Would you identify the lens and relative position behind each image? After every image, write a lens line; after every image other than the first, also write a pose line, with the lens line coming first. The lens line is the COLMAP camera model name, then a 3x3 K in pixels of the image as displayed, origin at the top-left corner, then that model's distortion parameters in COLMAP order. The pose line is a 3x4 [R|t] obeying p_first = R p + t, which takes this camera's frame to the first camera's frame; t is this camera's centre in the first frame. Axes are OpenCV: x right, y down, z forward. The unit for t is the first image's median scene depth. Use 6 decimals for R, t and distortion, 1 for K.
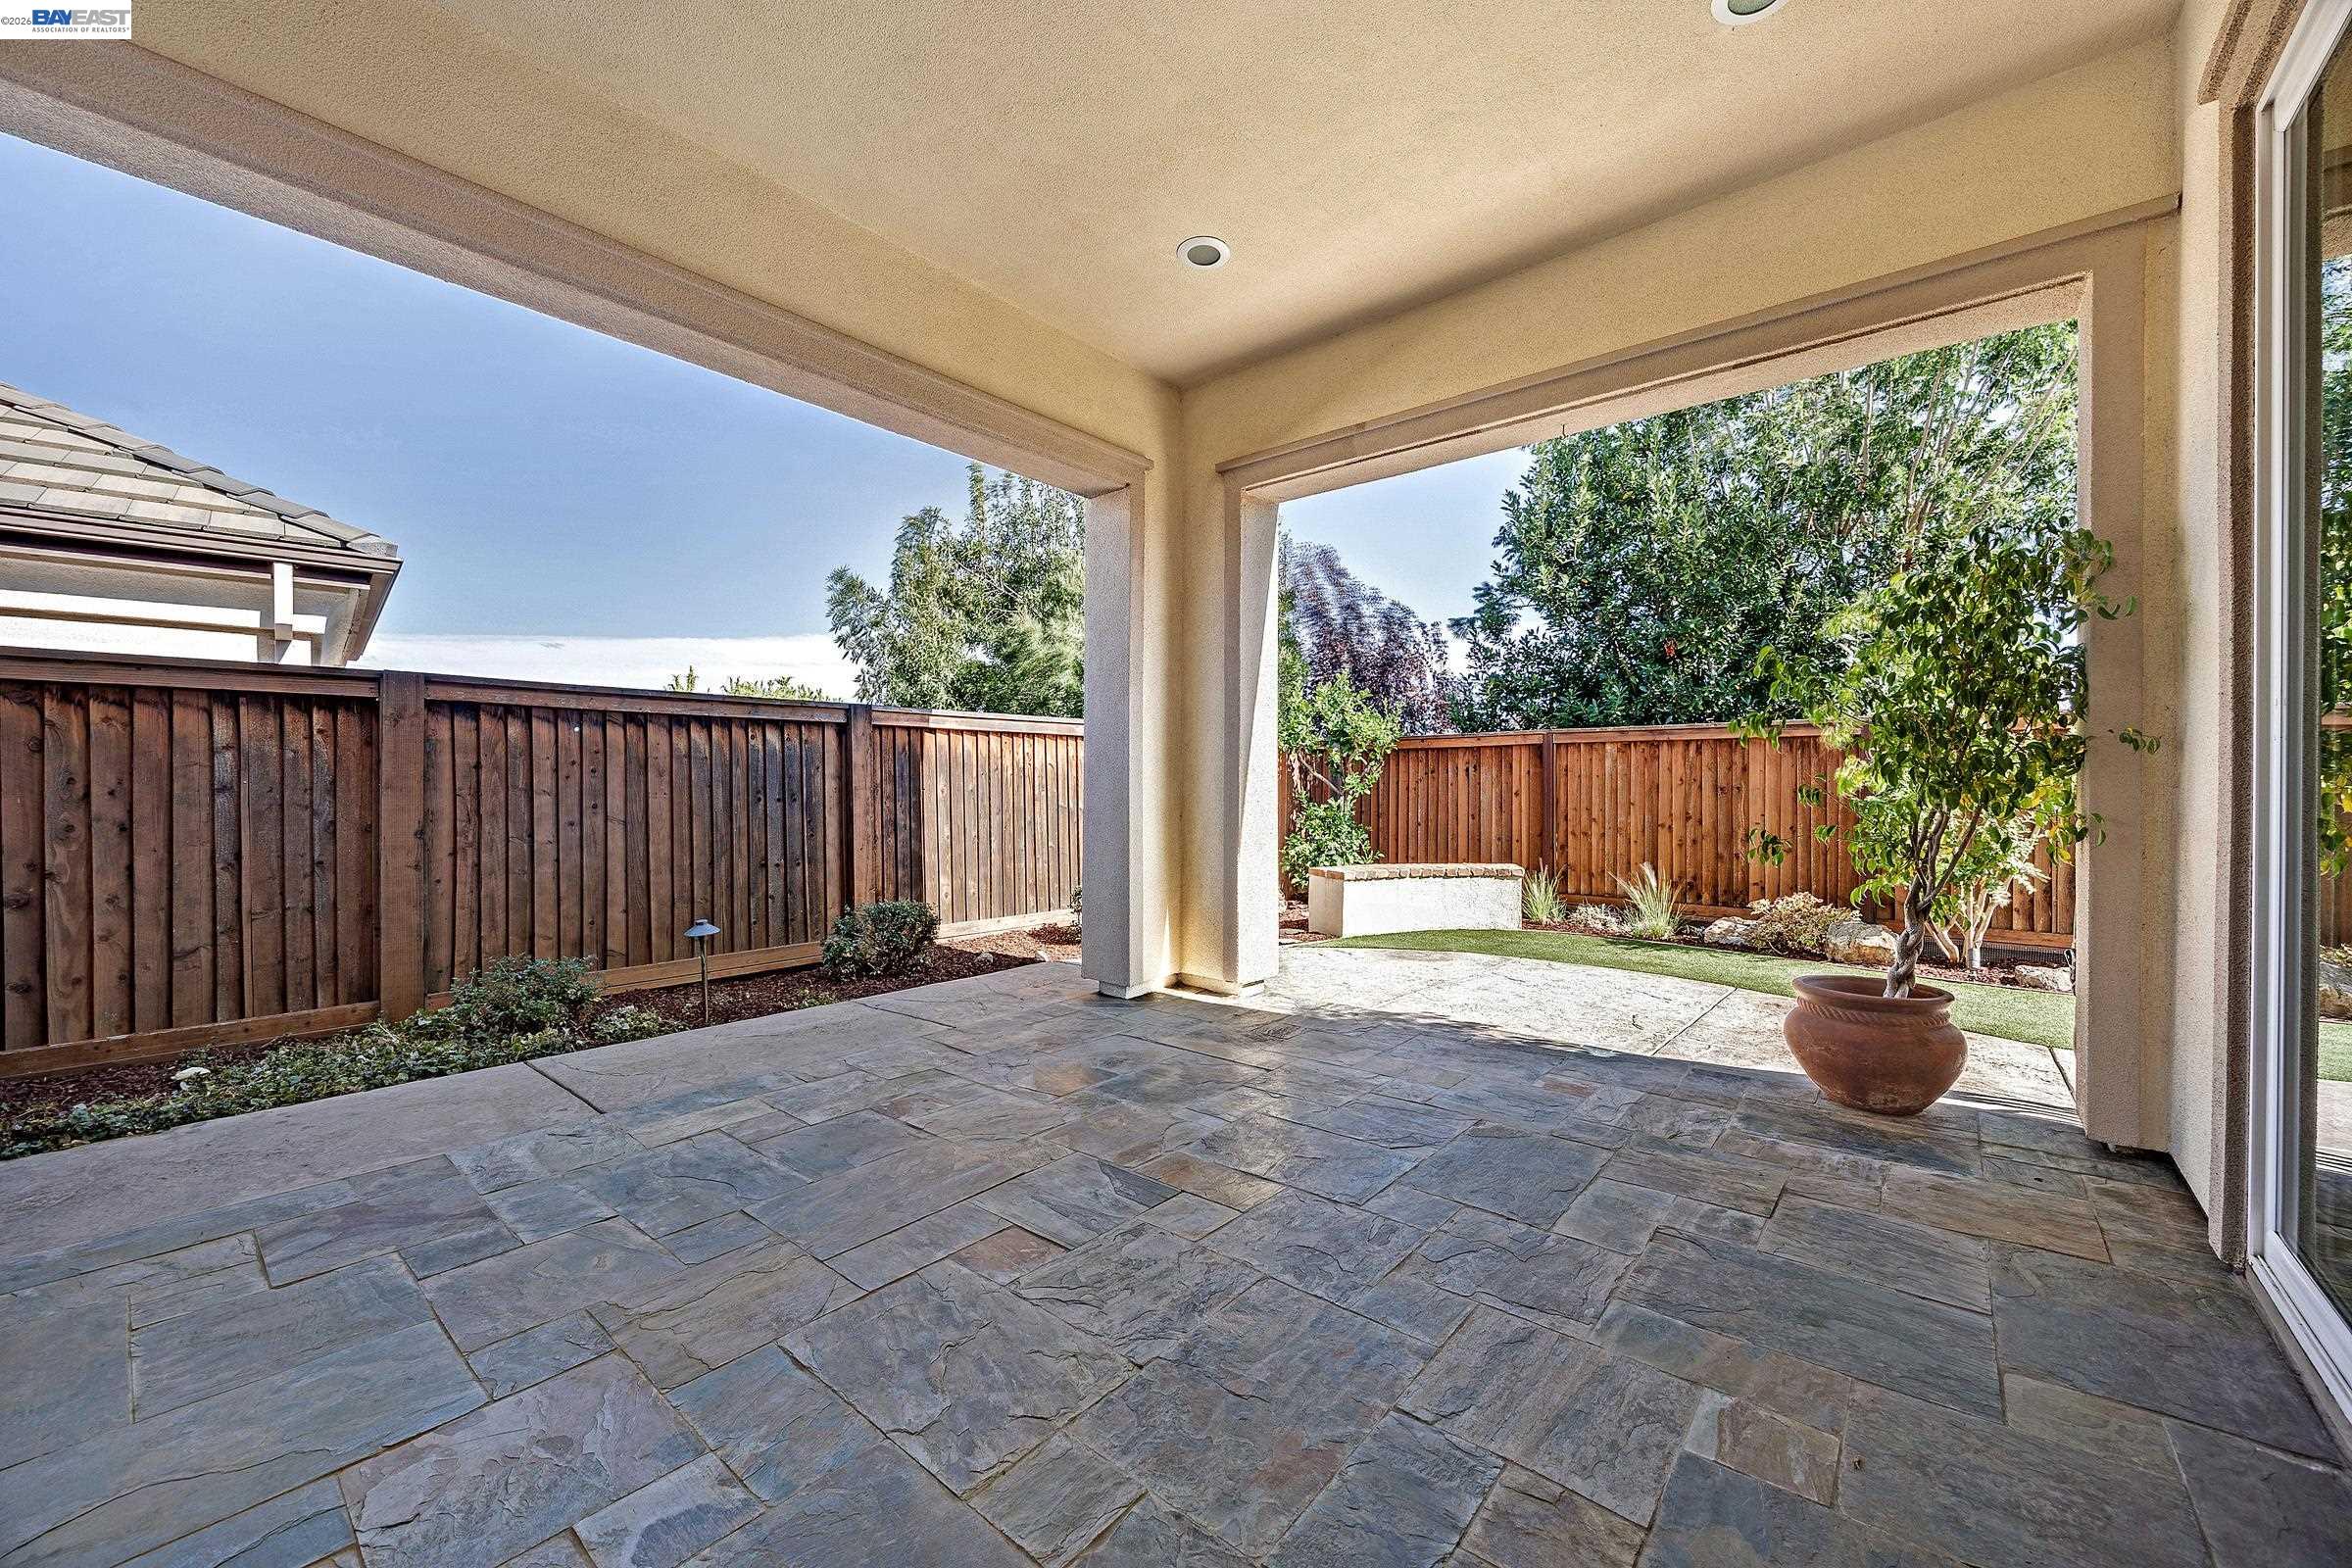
lens RADIAL K [[906.2, 0, 1182.0], [0, 906.2, 783.8], [0, 0, 1]] dist [0.000587, 0.000031]
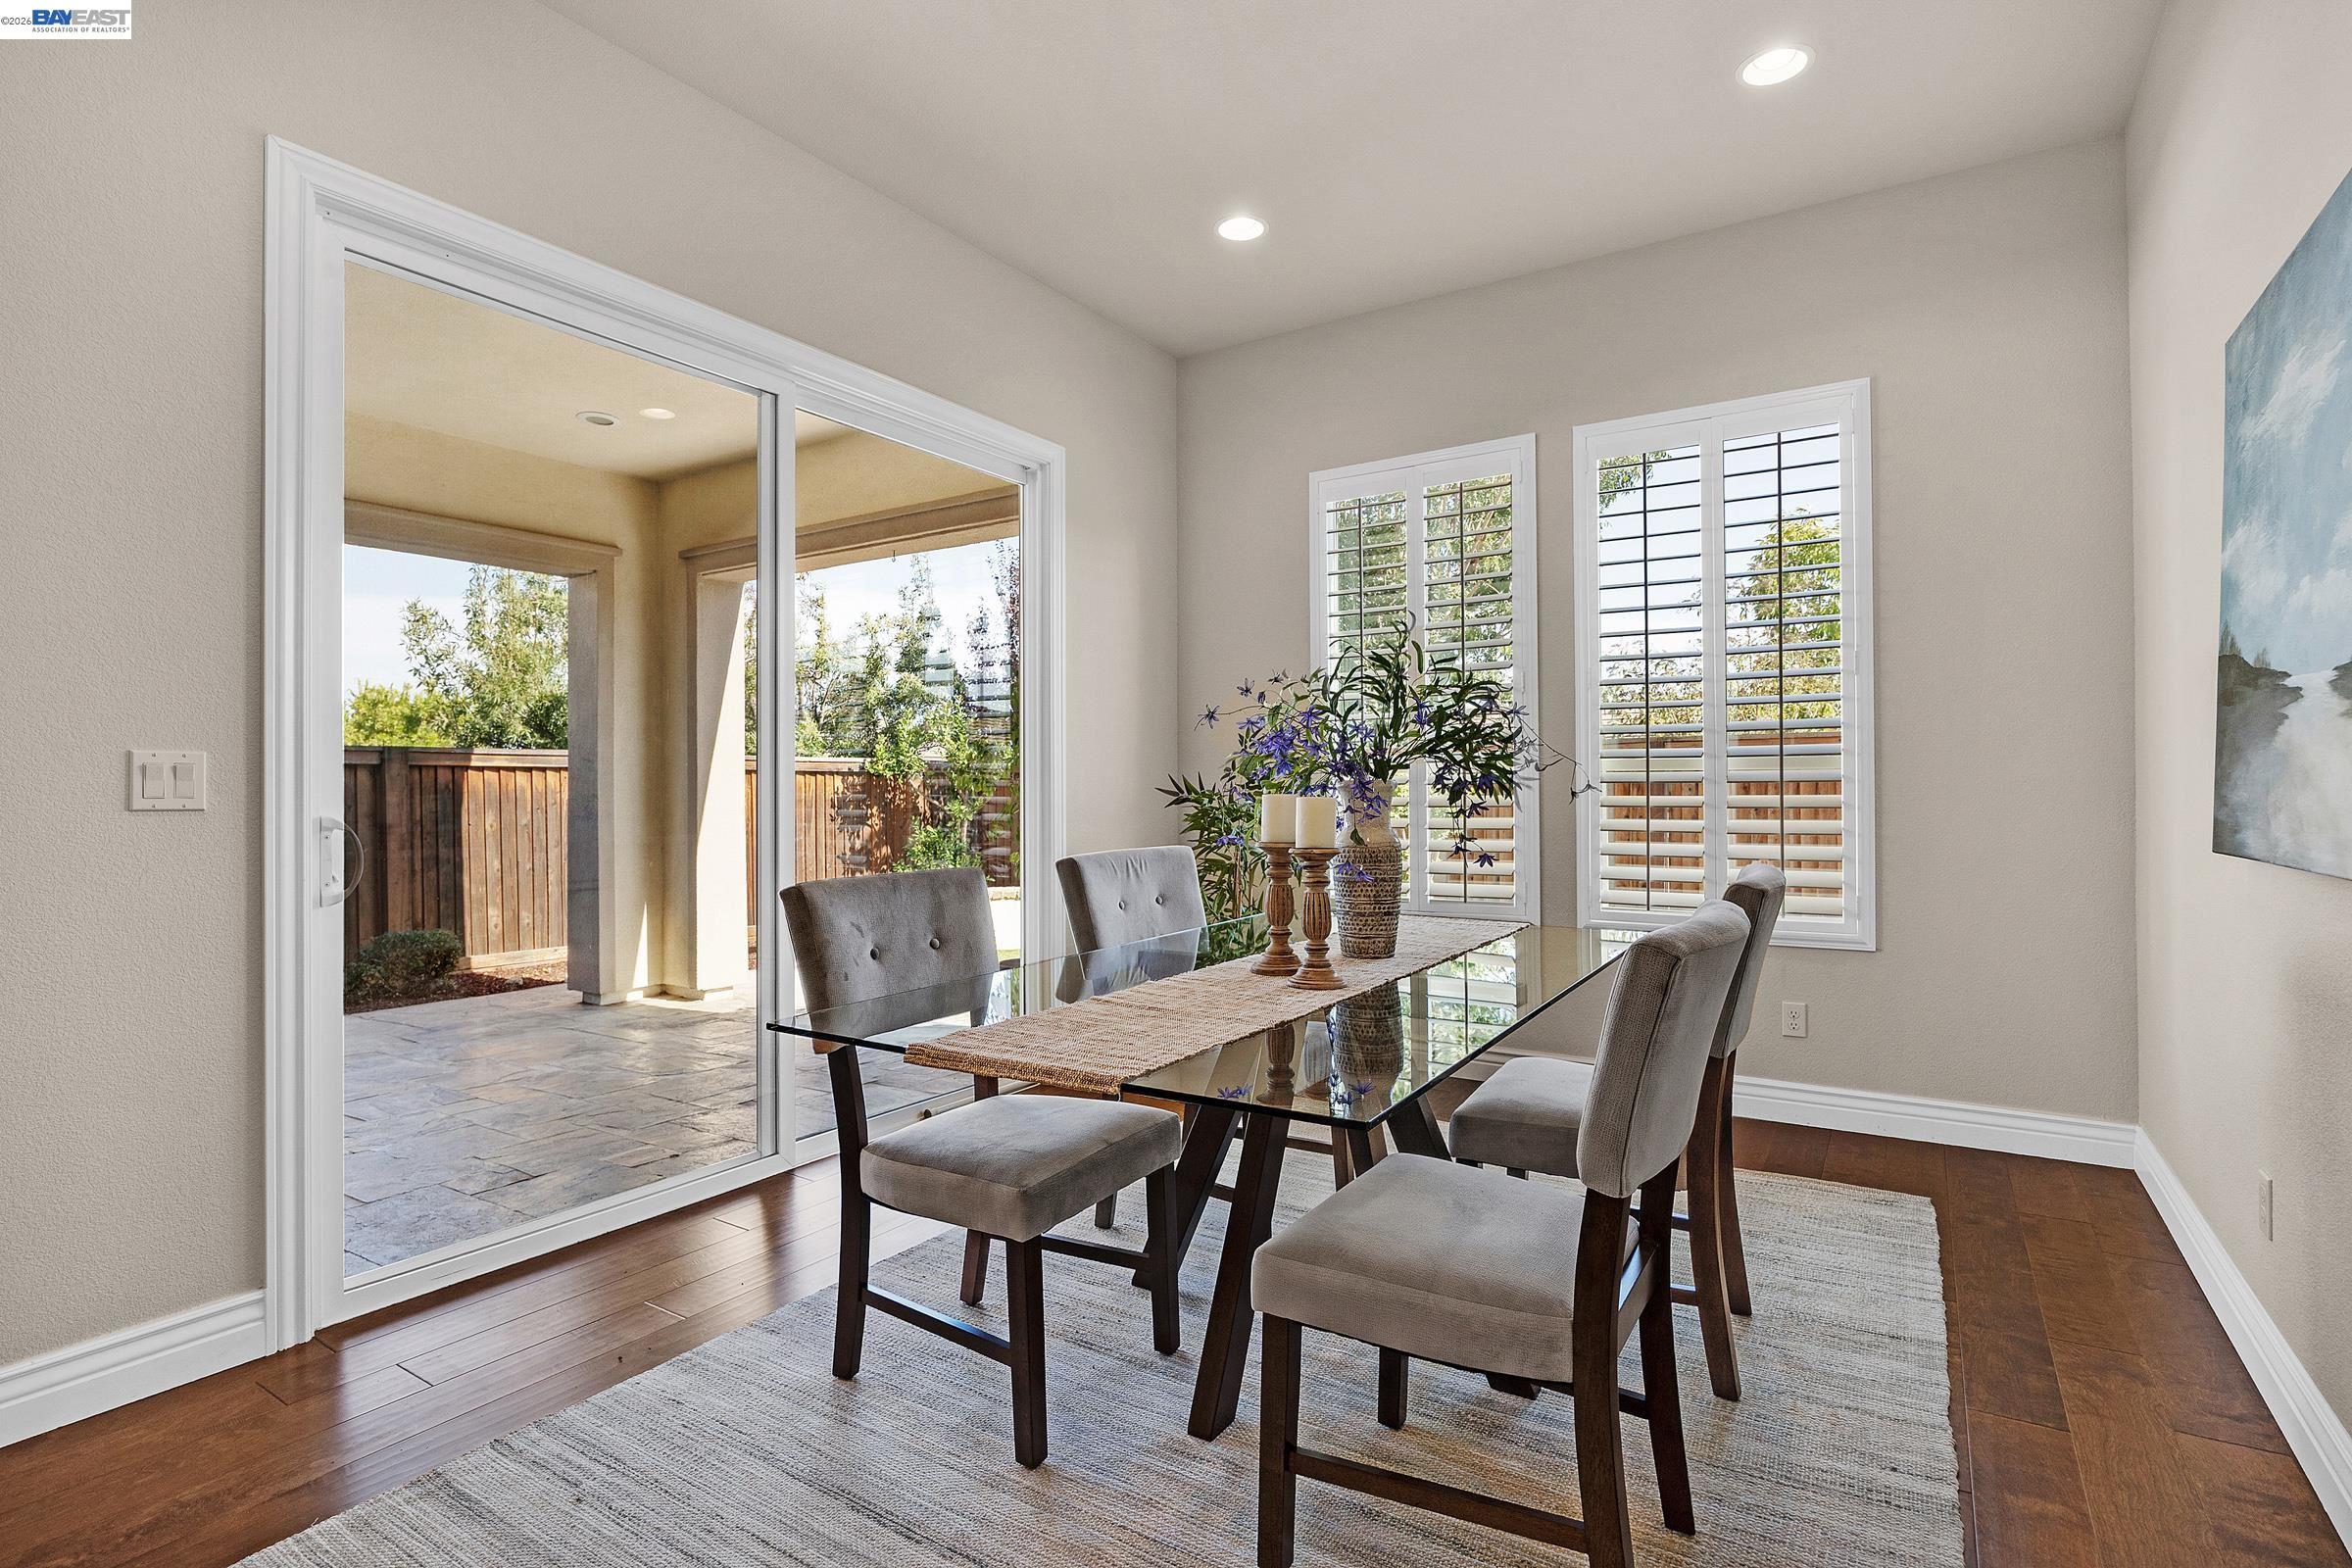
lens RADIAL K [[1160.9, 0, 1168.9], [0, 1160.9, 786.3], [0, 0, 1]] dist [-0.003570, -0.000129]
pose [[0.993620, -0.007654, 0.112518, 0.379432], [0.008525, 0.999937, -0.007266, -0.022362], [-0.112456, 0.008179, 0.993623, -0.436678]]
